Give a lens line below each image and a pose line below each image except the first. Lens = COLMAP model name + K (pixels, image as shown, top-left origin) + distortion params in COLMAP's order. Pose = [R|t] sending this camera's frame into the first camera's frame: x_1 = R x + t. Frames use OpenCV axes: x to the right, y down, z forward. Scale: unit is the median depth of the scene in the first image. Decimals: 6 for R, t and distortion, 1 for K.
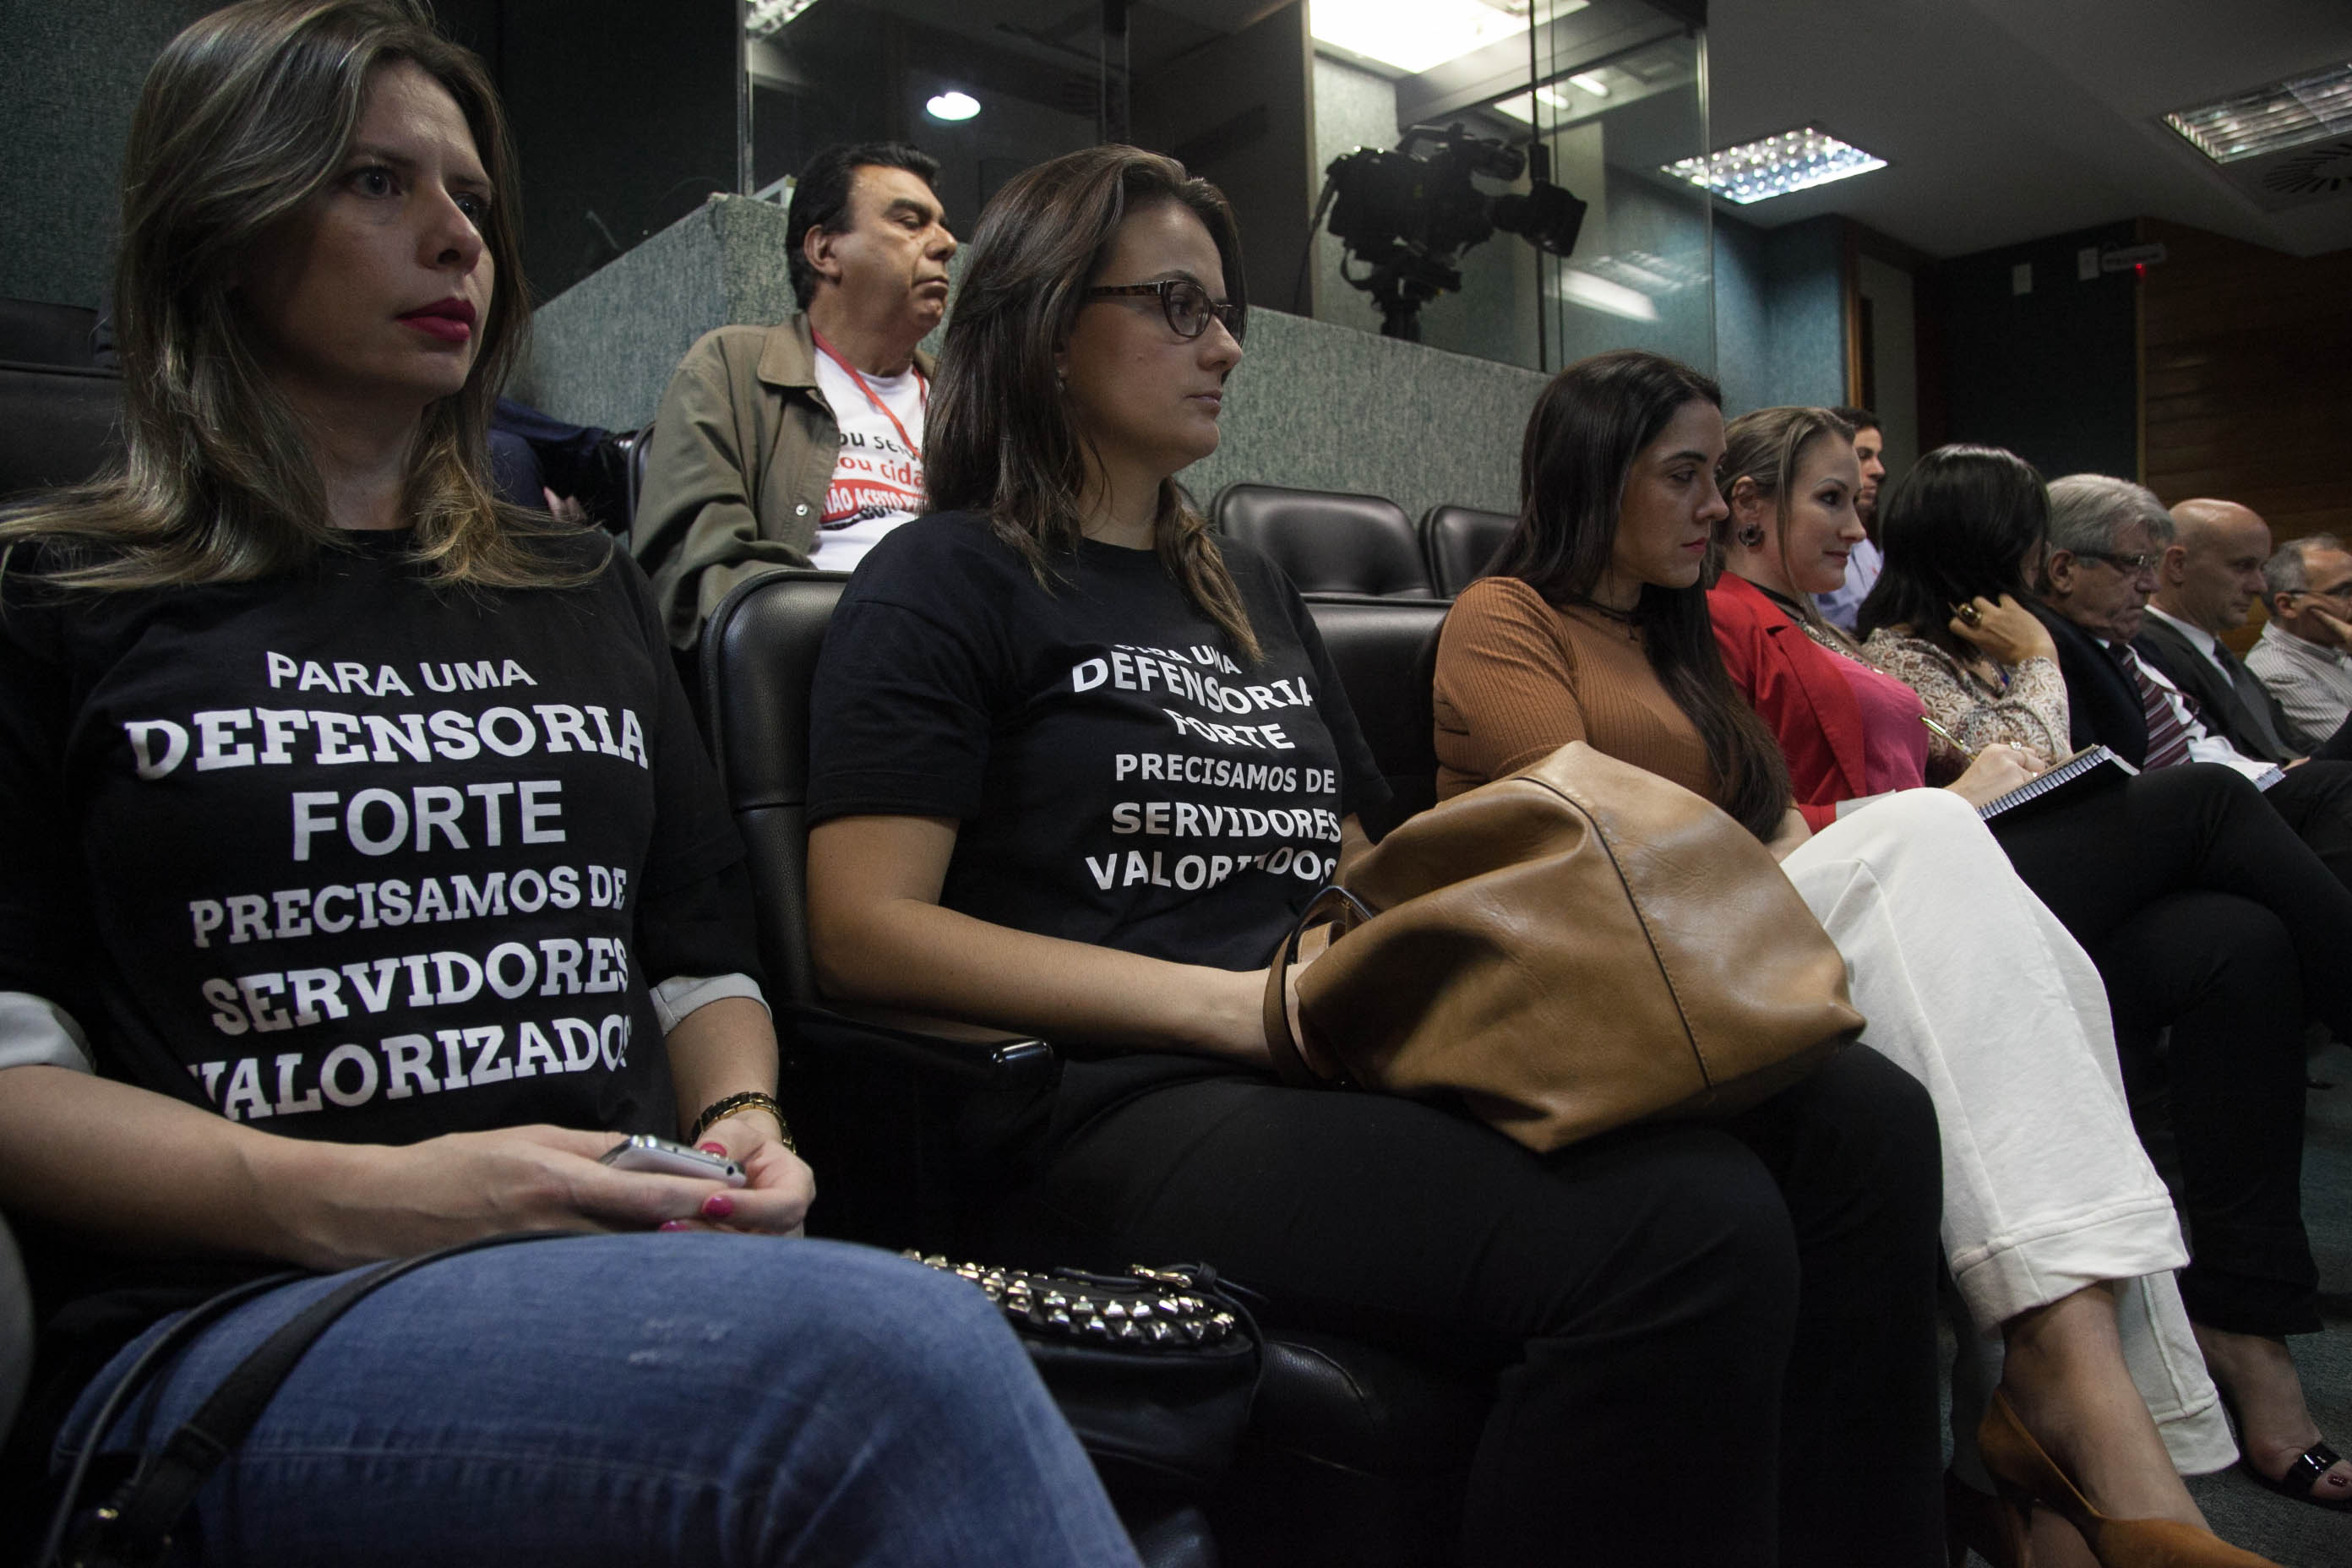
lens RADIAL K [[1655.5, 0, 1176.0], [0, 1655.5, 784.0], [0, 0, 1]] dist [-0.116929, 0.075536]
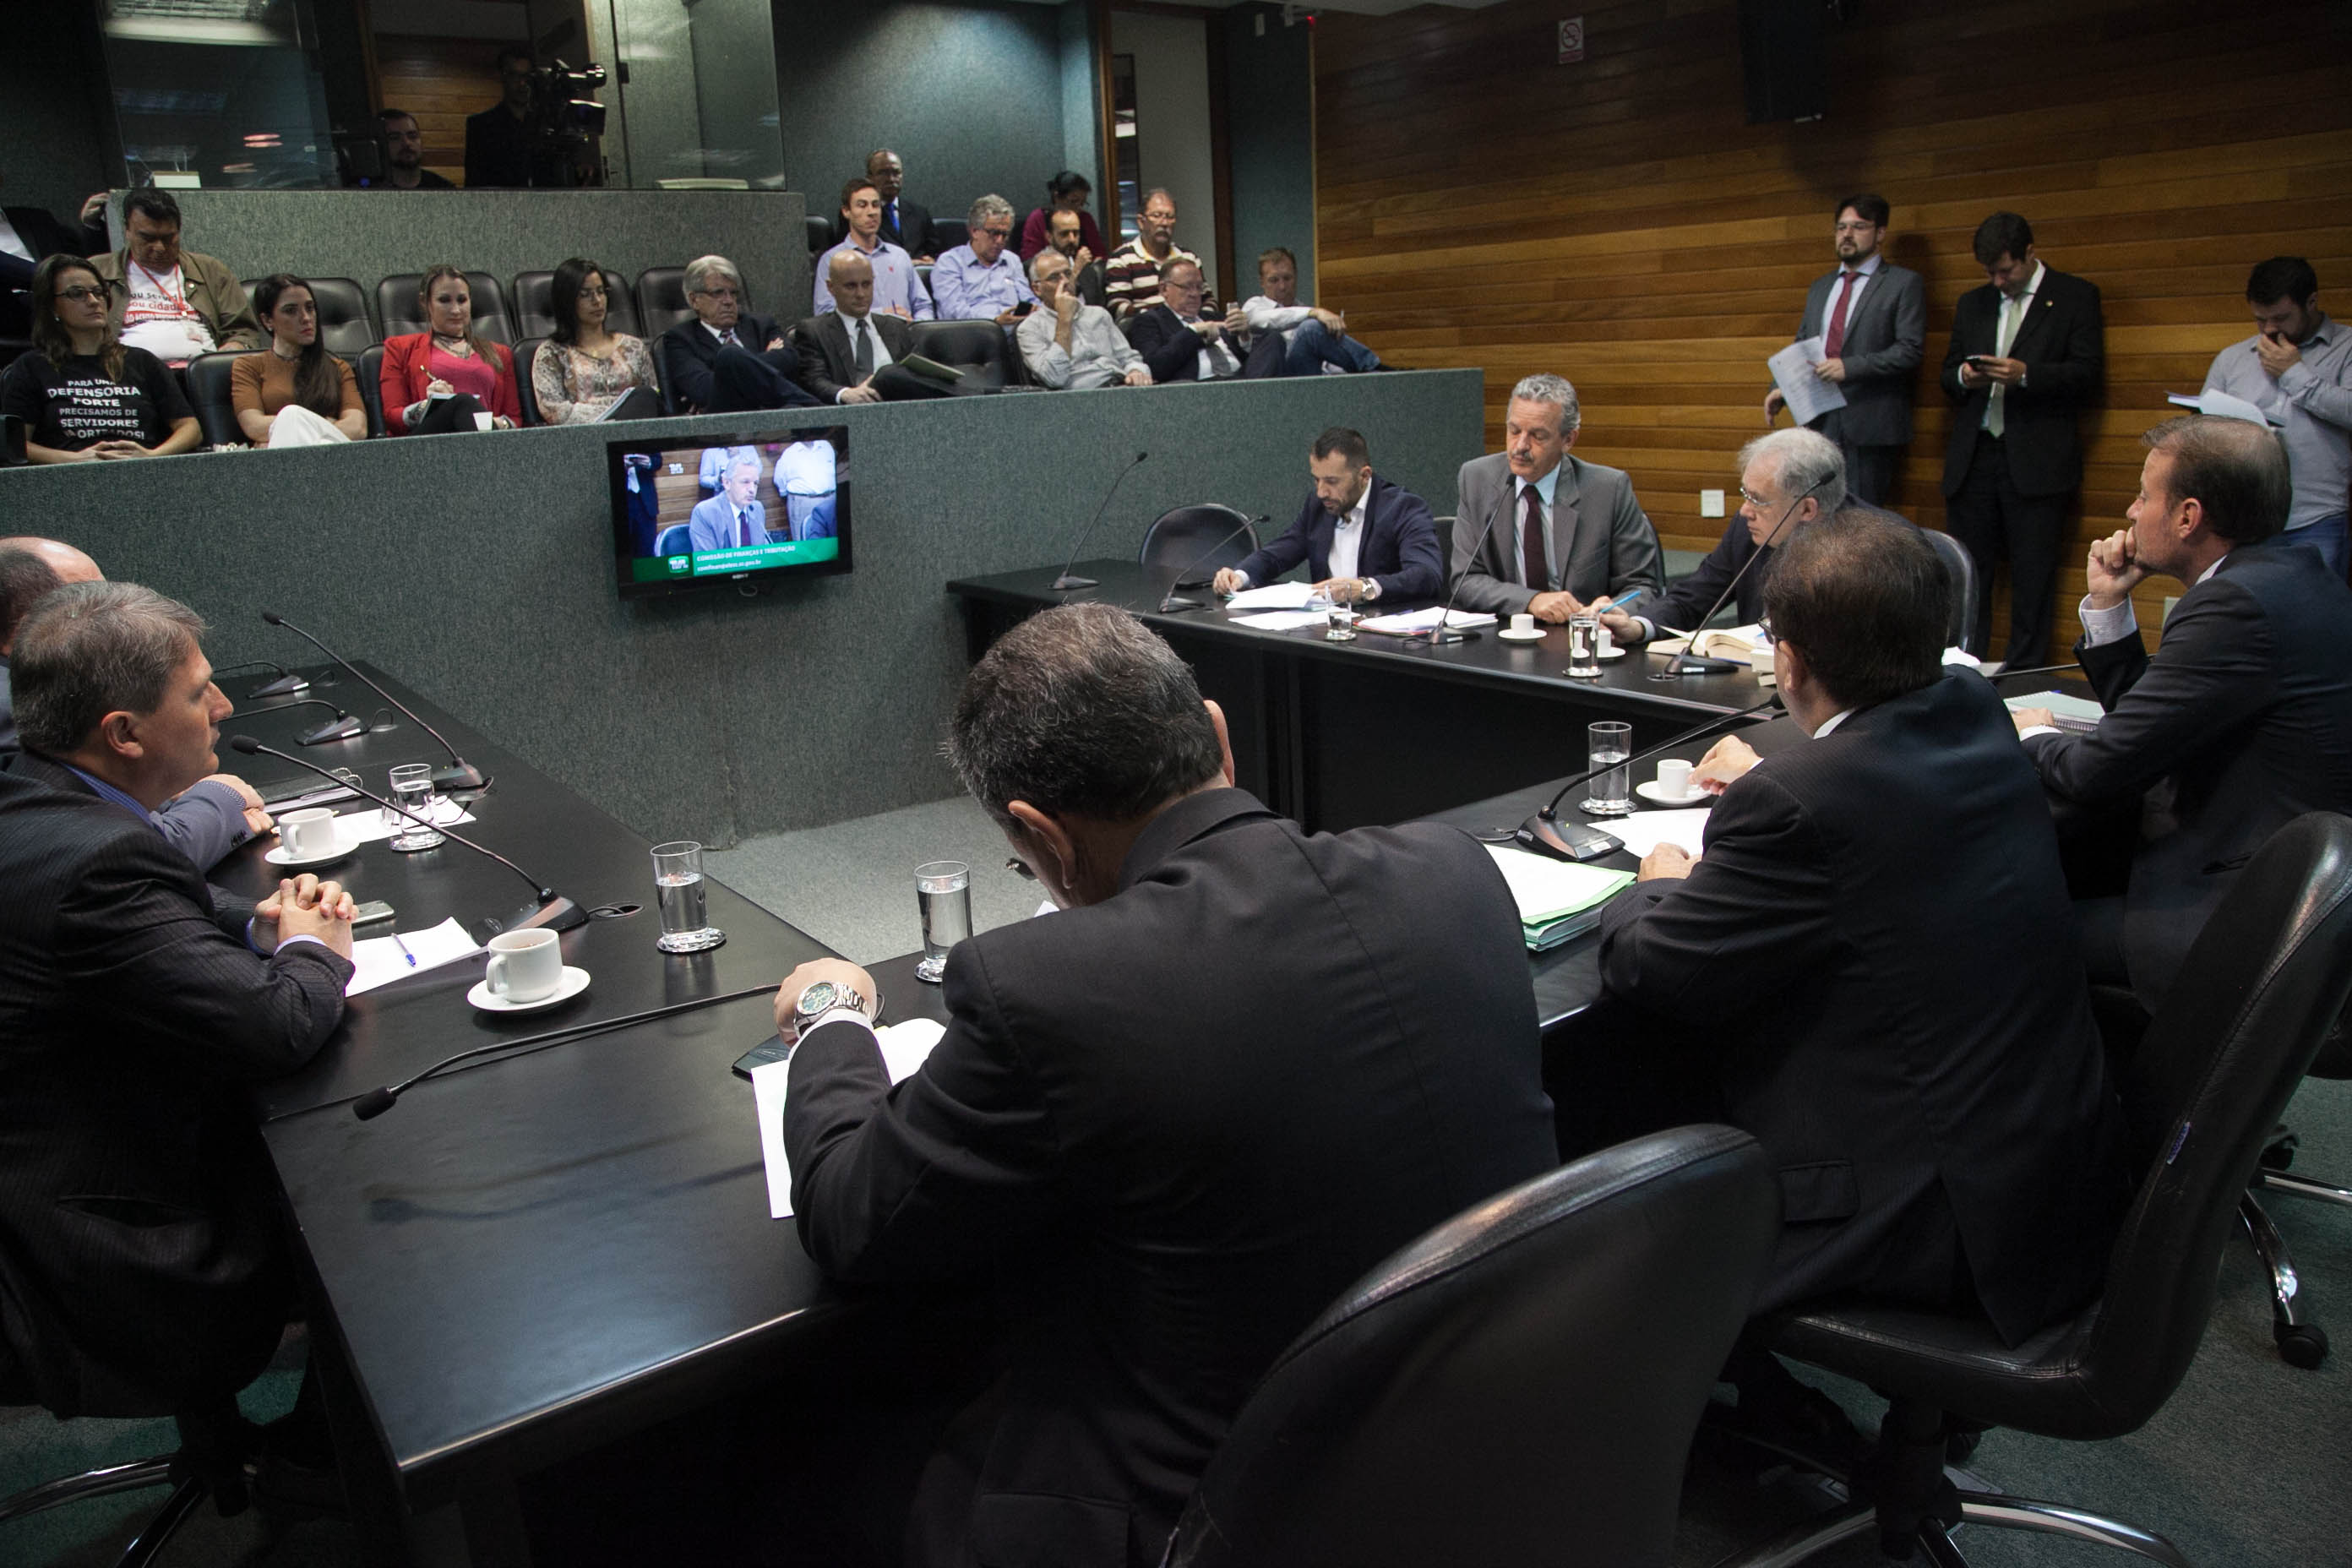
lens RADIAL K [[1655.5, 0, 1176.0], [0, 1655.5, 784.0], [0, 0, 1]] dist [-0.116929, 0.075536]
pose [[0.990769, 0.015719, -0.134643, 1.383315], [0.016290, 0.972250, 0.233375, 0.006708], [0.134575, -0.233414, 0.963020, -1.152036]]
